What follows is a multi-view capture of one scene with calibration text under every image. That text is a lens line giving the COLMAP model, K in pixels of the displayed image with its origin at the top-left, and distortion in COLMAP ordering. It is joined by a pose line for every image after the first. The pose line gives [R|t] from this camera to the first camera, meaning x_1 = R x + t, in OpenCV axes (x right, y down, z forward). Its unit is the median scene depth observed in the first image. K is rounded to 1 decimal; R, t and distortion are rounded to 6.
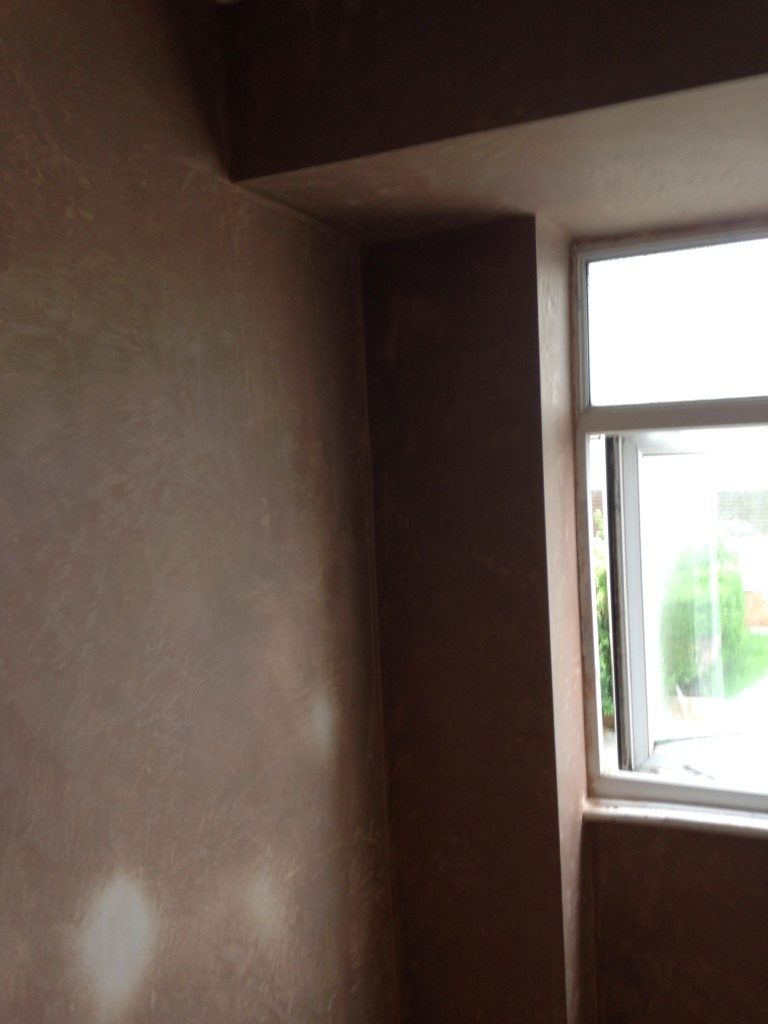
lens RADIAL K [[885.6, 0, 384.0], [0, 885.6, 512.0], [0, 0, 1]] dist [0.168383, -0.233253]
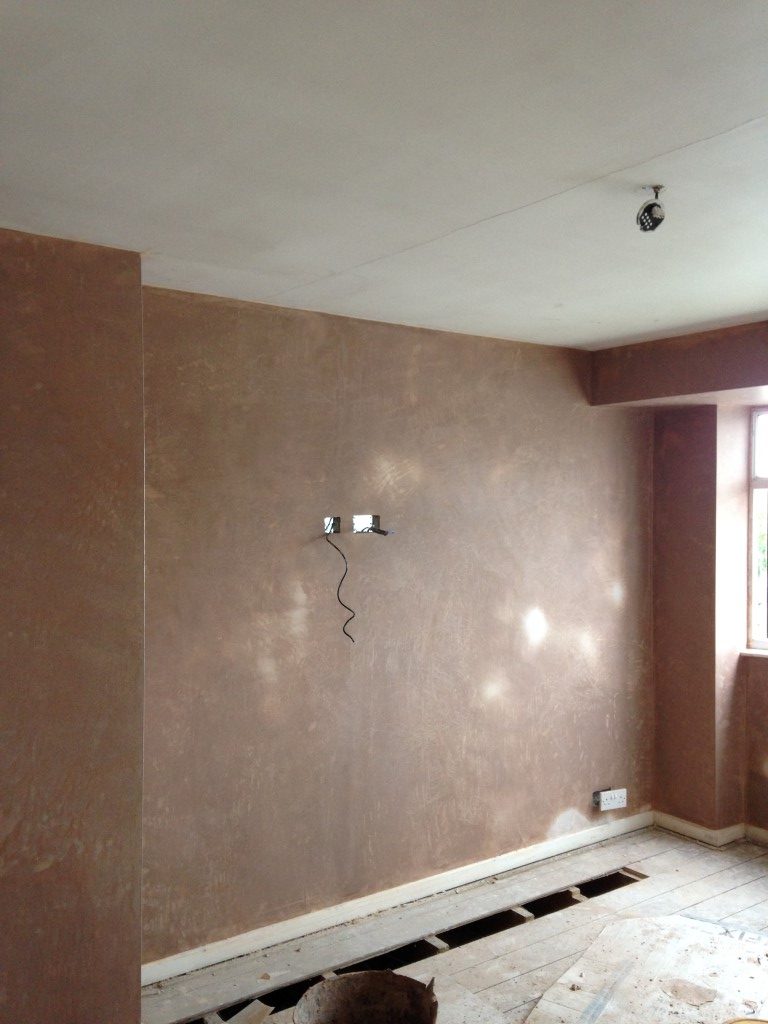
lens RADIAL K [[964.1, 0, 421.9], [0, 964.1, 512.3], [0, 0, 1]] dist [0.212003, -0.366390]
pose [[0.868360, 0.057281, -0.492616, 0.886863], [-0.068787, 0.997618, -0.005252, 0.049339], [0.491141, 0.038446, 0.870231, -1.940424]]
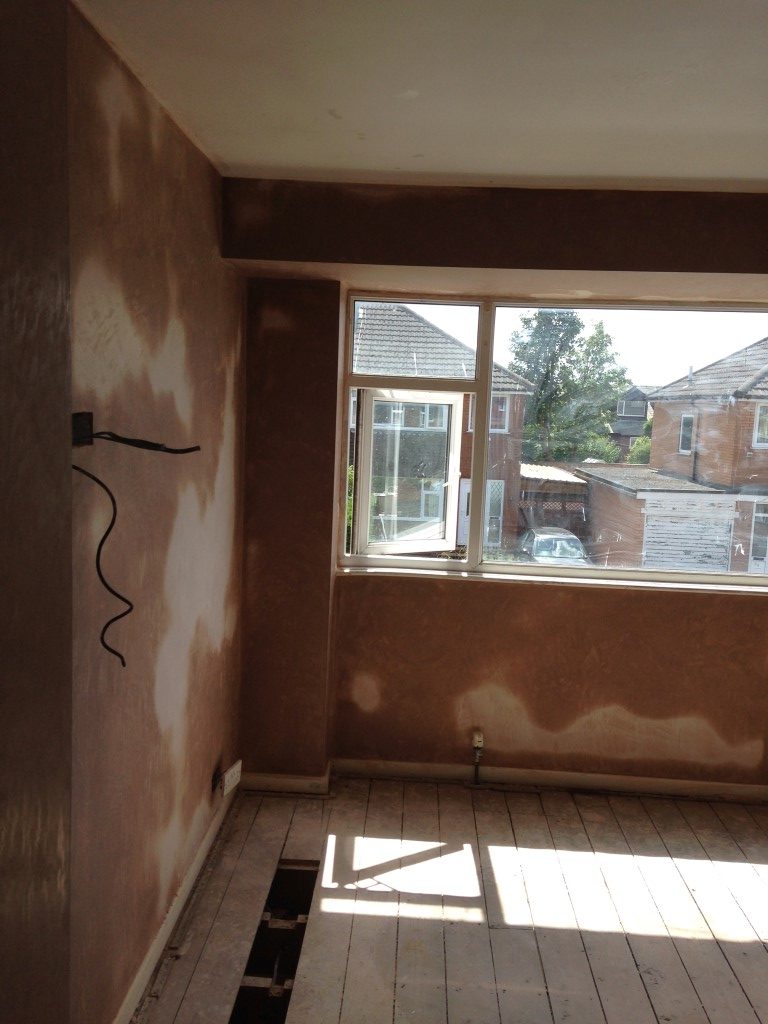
lens RADIAL K [[922.8, 0, 378.7], [0, 922.8, 511.5], [0, 0, 1]] dist [0.189233, -0.275854]
pose [[0.934211, 0.045719, 0.353779, -0.524510], [-0.069326, 0.996113, 0.054339, 0.087578], [-0.349919, -0.075290, 0.933749, -1.179021]]
